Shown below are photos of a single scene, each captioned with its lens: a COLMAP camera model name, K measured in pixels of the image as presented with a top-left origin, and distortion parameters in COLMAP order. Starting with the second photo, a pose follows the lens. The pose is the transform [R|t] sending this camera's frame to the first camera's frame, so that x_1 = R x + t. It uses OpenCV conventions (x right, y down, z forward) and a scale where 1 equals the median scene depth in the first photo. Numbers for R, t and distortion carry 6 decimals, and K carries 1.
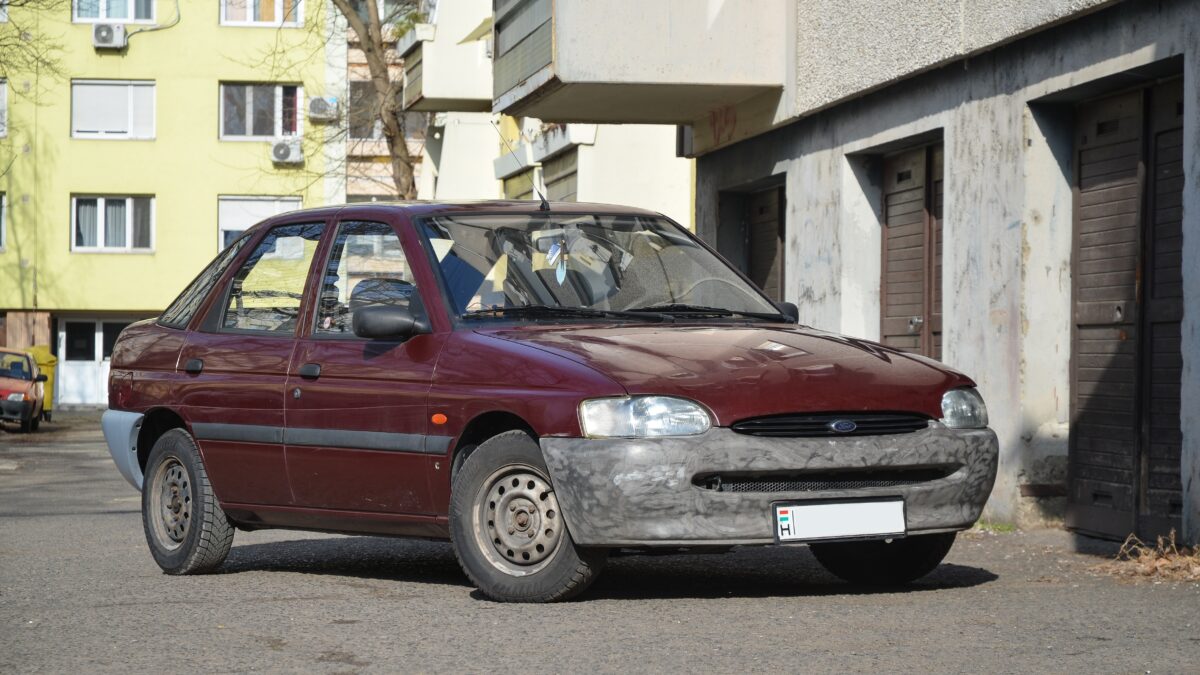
lens RADIAL K [[3646.4, 0, 628.3], [0, 3646.4, 216.9], [0, 0, 1]] dist [0.272841, 0.000000]
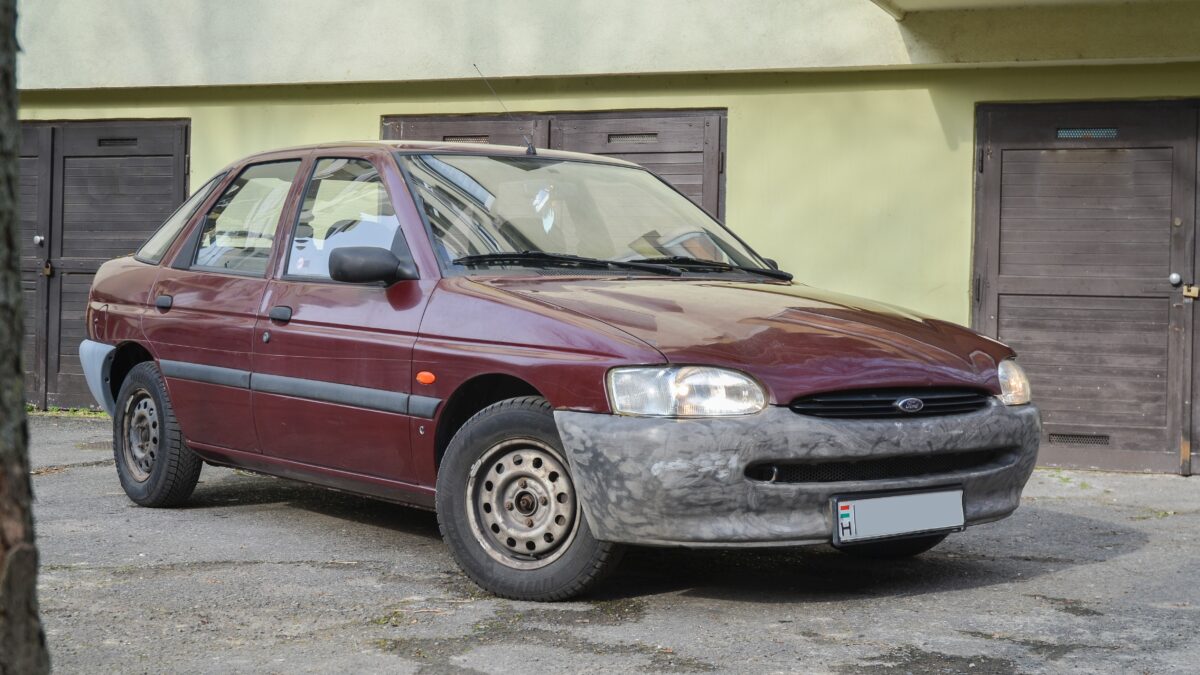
lens RADIAL K [[1720.0, 0, 601.2], [0, 1720.0, 332.9], [0, 0, 1]] dist [0.246369, 0.000000]
pose [[0.996169, 0.031171, 0.081701, -0.046323], [-0.036115, 0.997560, 0.059752, 0.019779], [-0.079639, -0.062474, 0.994864, 0.619717]]
